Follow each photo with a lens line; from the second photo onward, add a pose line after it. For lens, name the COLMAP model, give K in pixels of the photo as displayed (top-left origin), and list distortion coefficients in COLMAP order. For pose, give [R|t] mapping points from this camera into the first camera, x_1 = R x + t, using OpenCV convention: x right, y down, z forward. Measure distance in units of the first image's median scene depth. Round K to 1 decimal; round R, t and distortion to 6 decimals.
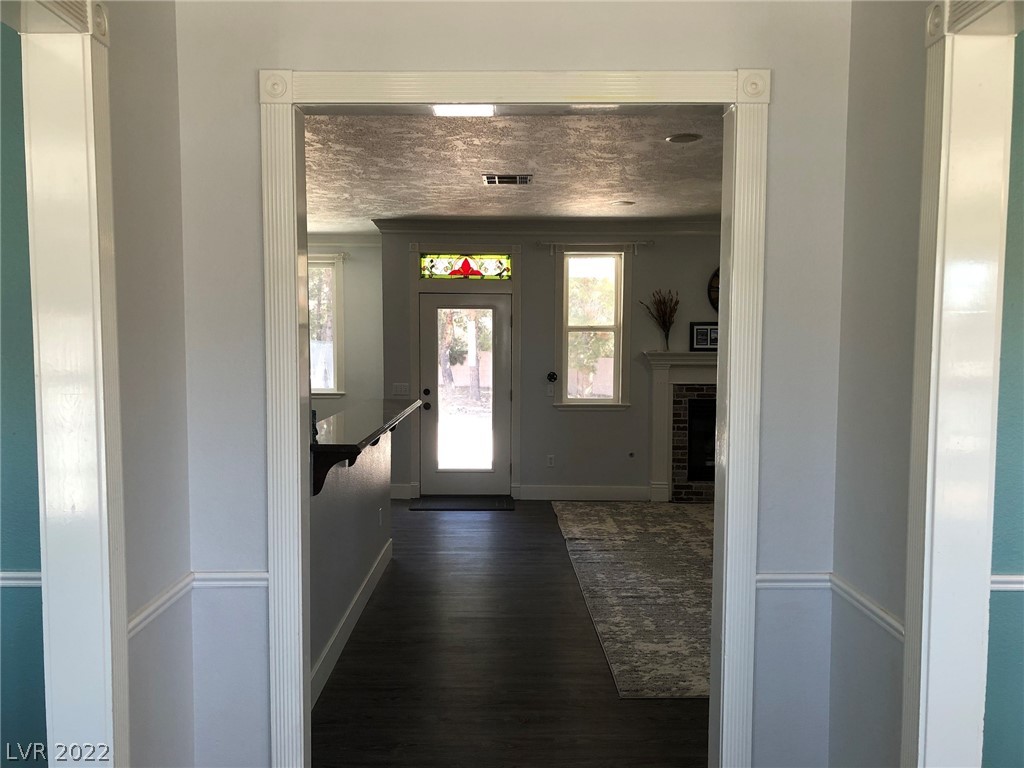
lens RADIAL K [[840.1, 0, 494.1], [0, 840.1, 392.7], [0, 0, 1]] dist [0.040739, -0.036154]
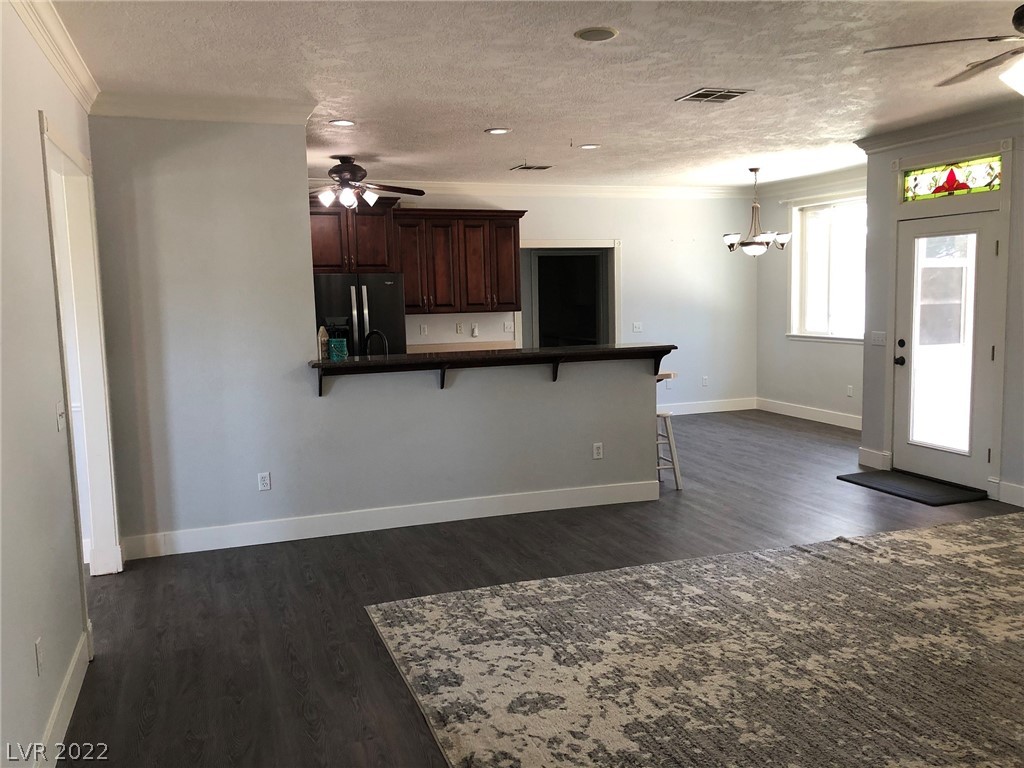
lens RADIAL K [[840.1, 0, 501.9], [0, 840.1, 380.3], [0, 0, 1]] dist [0.040739, -0.036154]
pose [[0.327265, 0.087082, -0.940911, 0.571114], [-0.039076, 0.996140, 0.078602, -0.014576], [0.944124, 0.011043, 0.329405, 0.371800]]
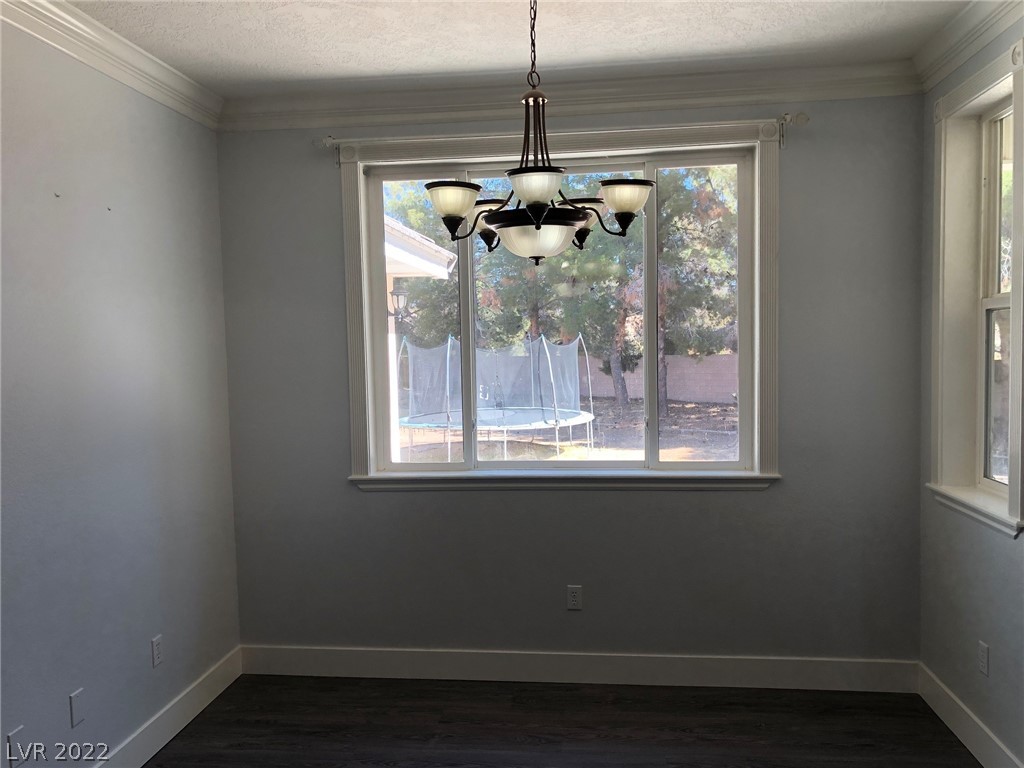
lens RADIAL K [[840.1, 0, 512.1], [0, 840.1, 384.8], [0, 0, 1]] dist [0.040739, -0.036154]
pose [[0.994341, -0.021219, -0.104094, -0.301706], [0.019760, 0.999692, -0.015035, -0.045290], [0.104381, 0.012893, 0.994454, 0.688089]]
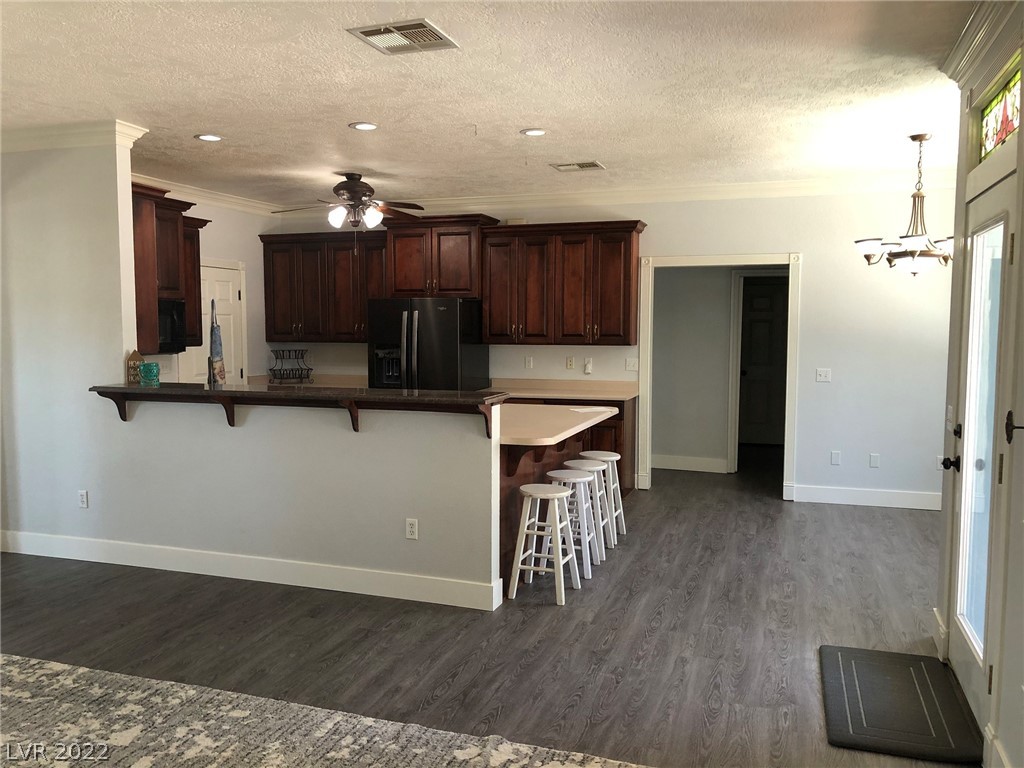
lens RADIAL K [[840.1, 0, 487.7], [0, 840.1, 395.1], [0, 0, 1]] dist [0.040739, -0.036154]
pose [[-0.330430, 0.073652, -0.940952, 0.416692], [-0.067926, 0.992510, 0.101540, -0.048472], [0.941383, 0.097467, -0.322952, 0.922552]]
